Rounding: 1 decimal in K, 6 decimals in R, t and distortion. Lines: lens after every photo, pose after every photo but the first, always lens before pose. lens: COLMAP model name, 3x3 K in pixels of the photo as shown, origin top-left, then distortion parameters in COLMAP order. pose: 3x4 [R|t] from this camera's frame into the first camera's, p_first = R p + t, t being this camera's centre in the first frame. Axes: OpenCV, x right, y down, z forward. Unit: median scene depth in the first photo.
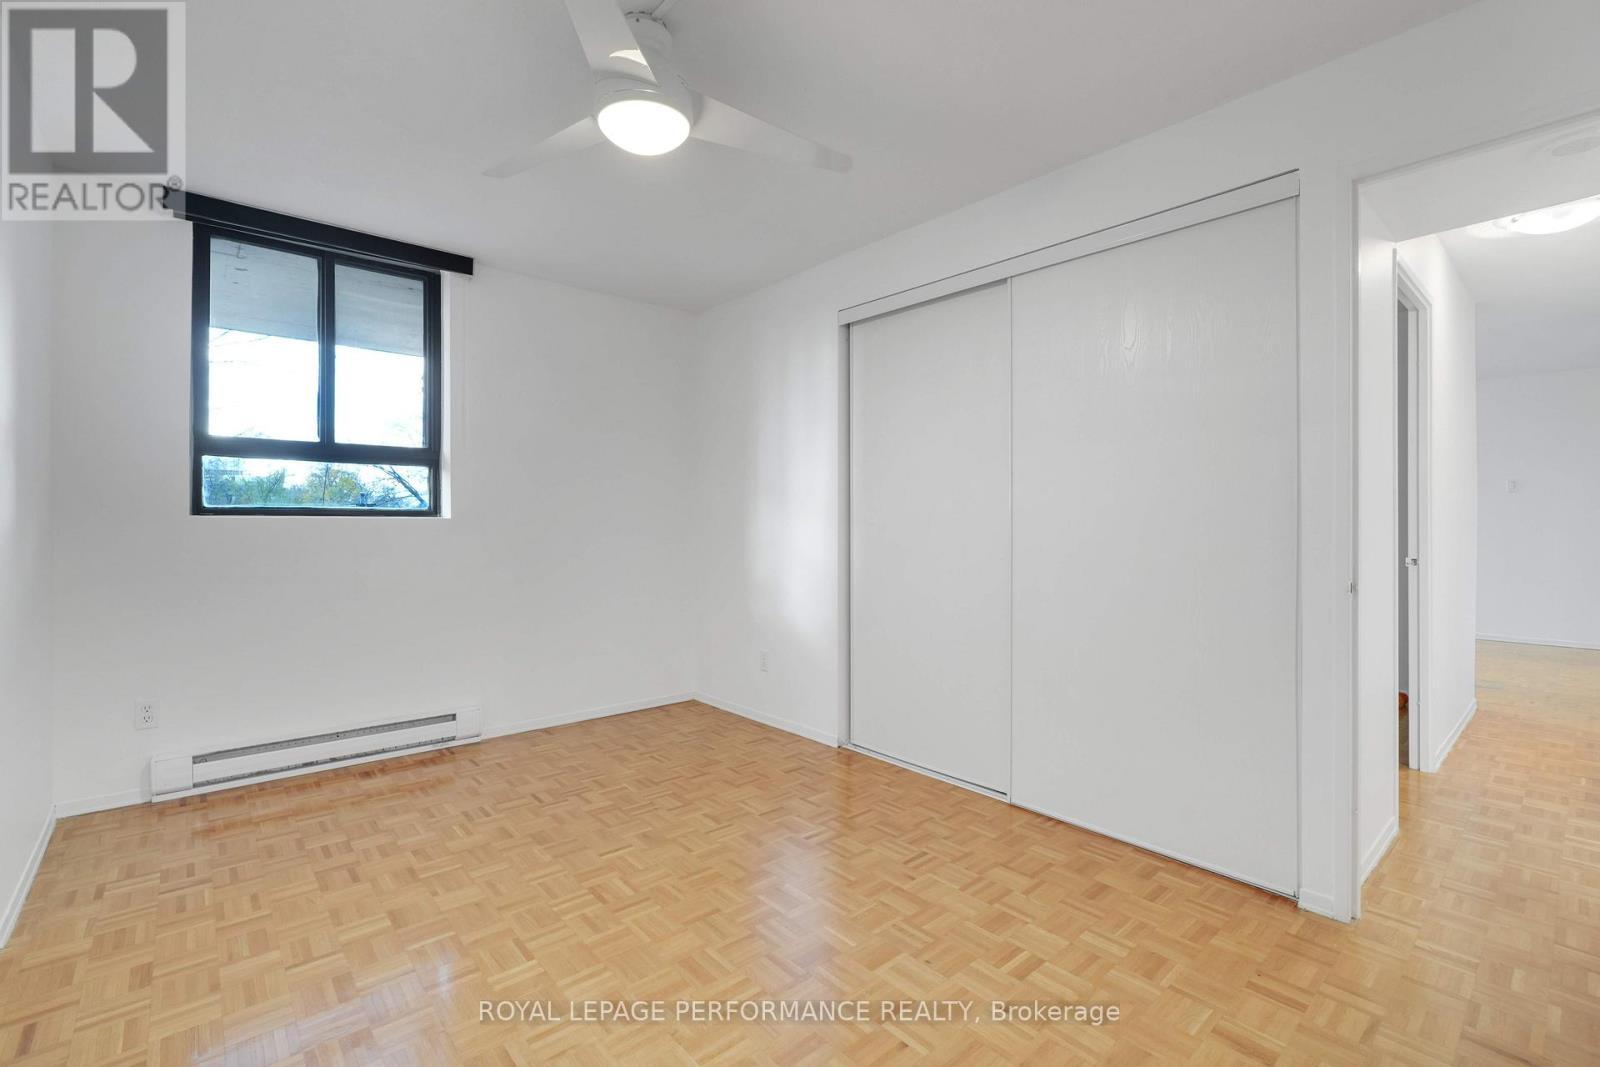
lens RADIAL K [[713.7, 0, 801.4], [0, 713.7, 527.8], [0, 0, 1]] dist [-0.003718, 0.000772]
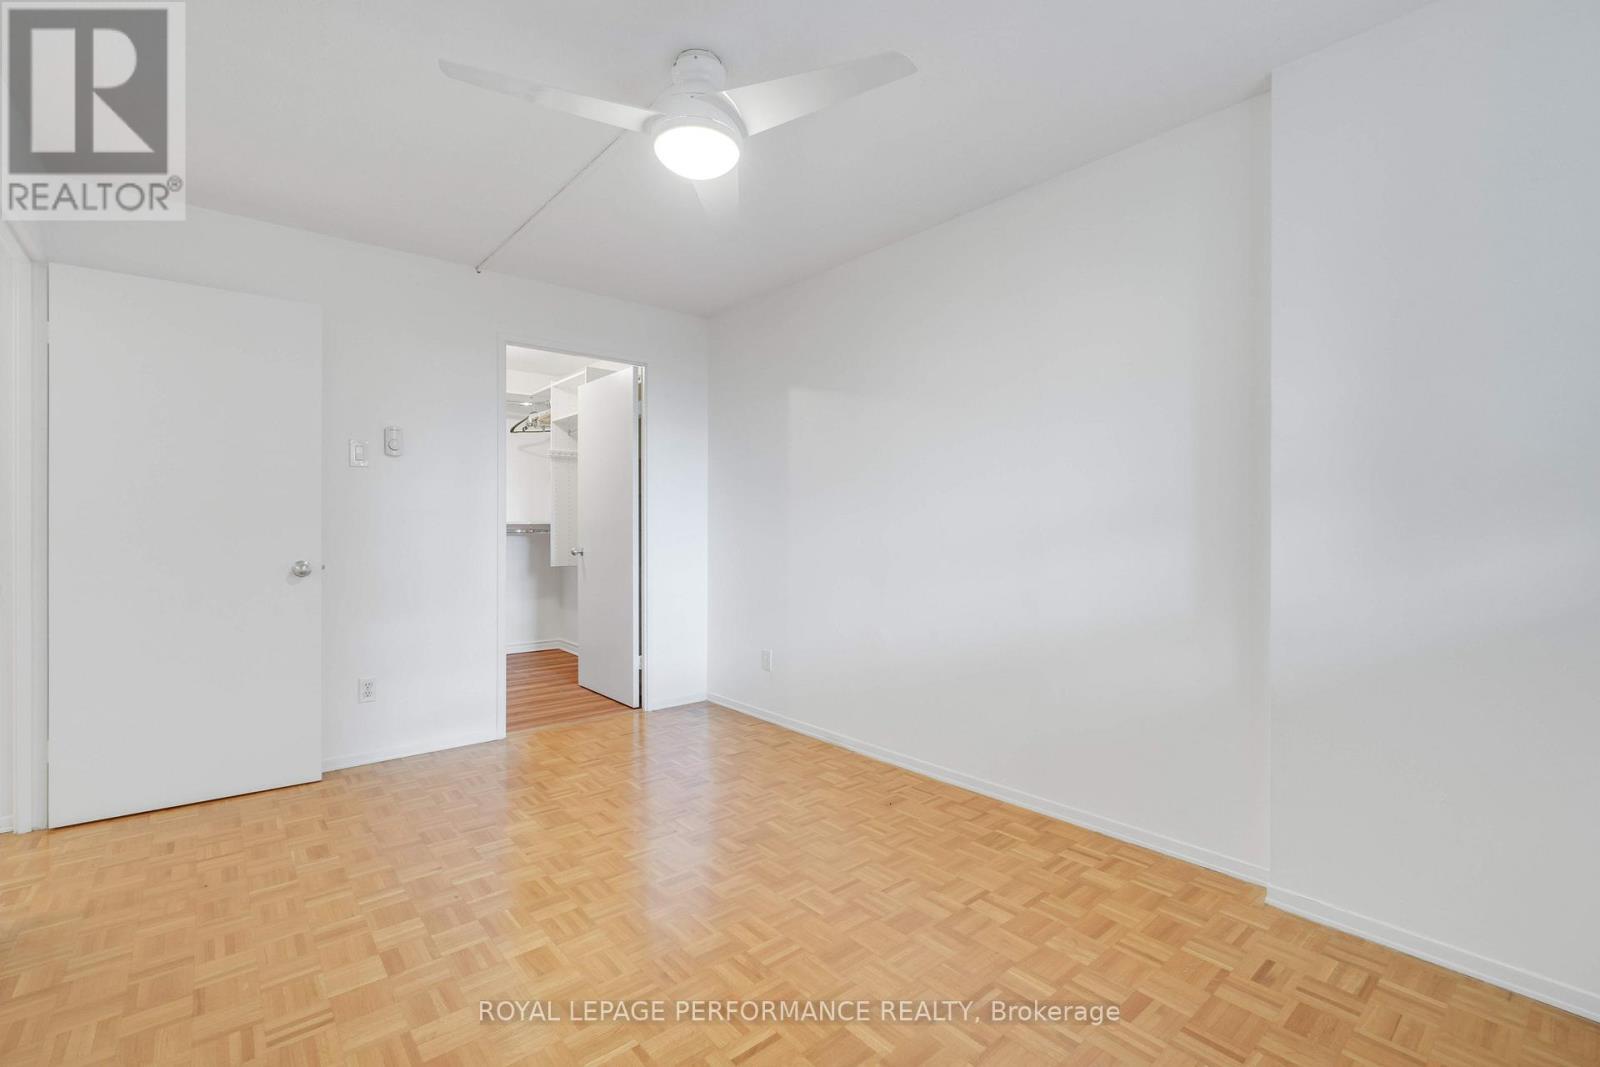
lens RADIAL K [[713.7, 0, 801.6], [0, 713.7, 528.0], [0, 0, 1]] dist [-0.003718, 0.000772]
pose [[-0.999906, -0.000135, 0.013739, -0.250483], [0.000003, 0.999949, 0.010057, -0.008869], [-0.013739, 0.010056, -0.999855, 1.322550]]
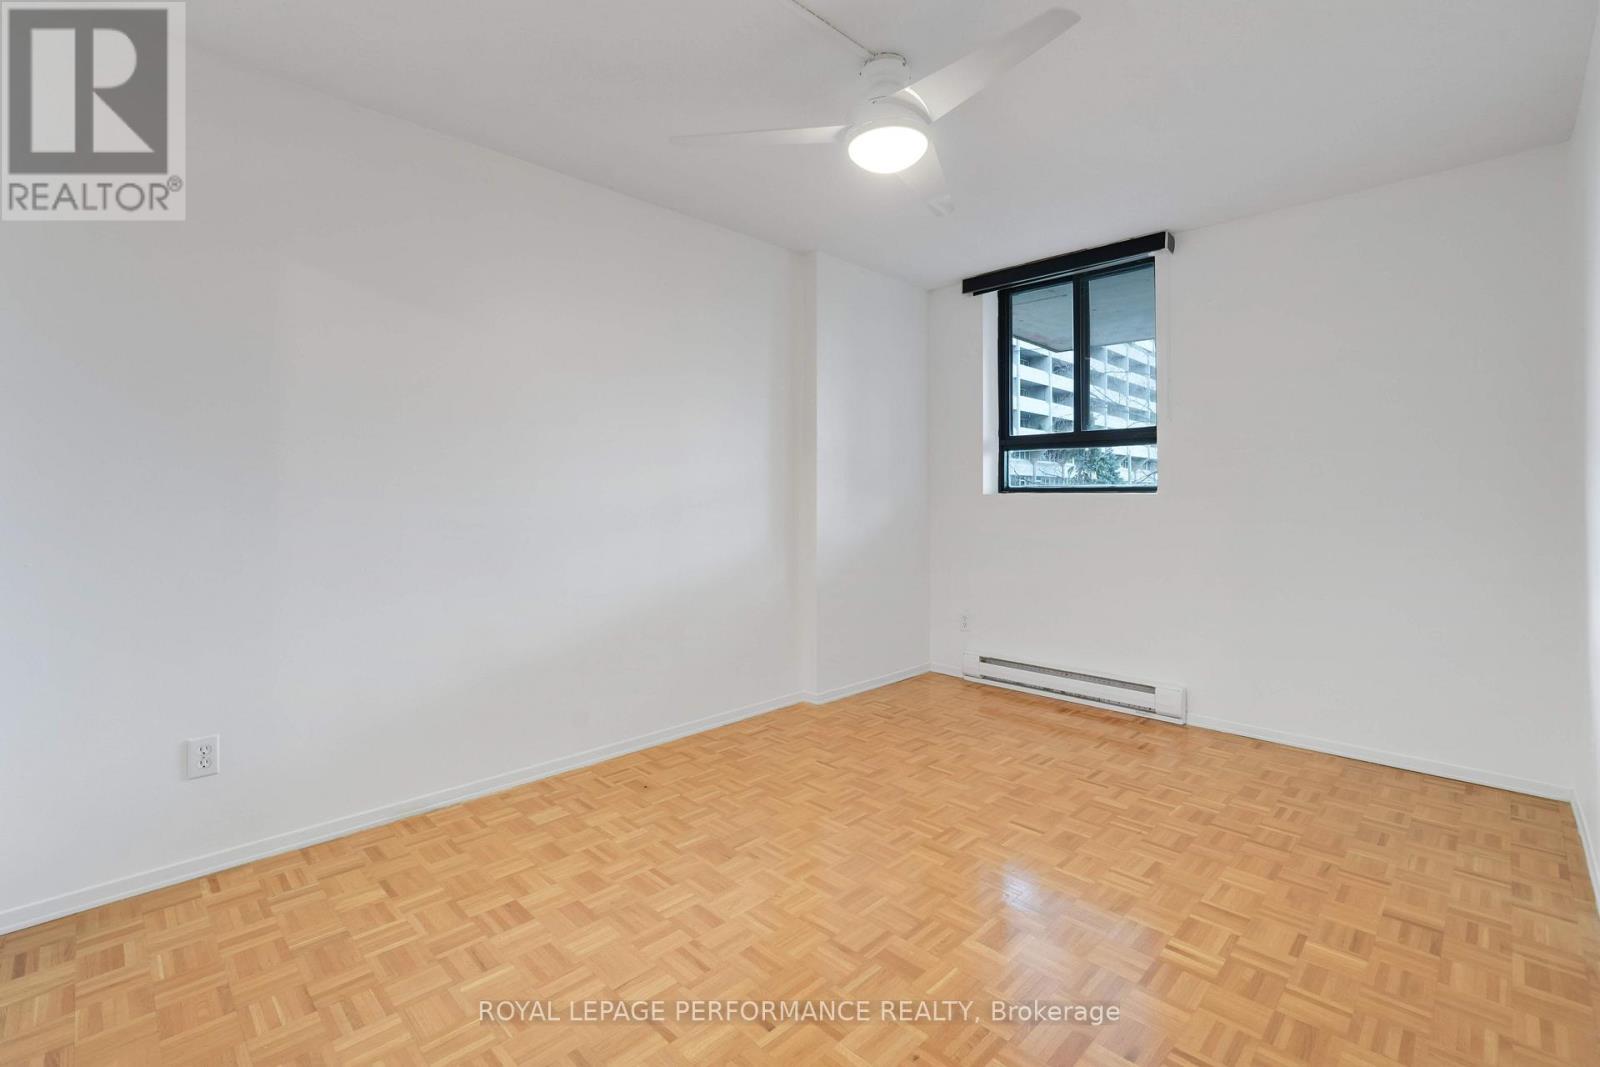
lens RADIAL K [[713.7, 0, 802.9], [0, 713.7, 518.5], [0, 0, 1]] dist [-0.003718, 0.000772]
pose [[0.075430, 0.025759, -0.996818, 0.570476], [-0.008656, 0.999646, 0.025177, -0.001308], [0.997114, 0.006729, 0.075626, 0.497490]]
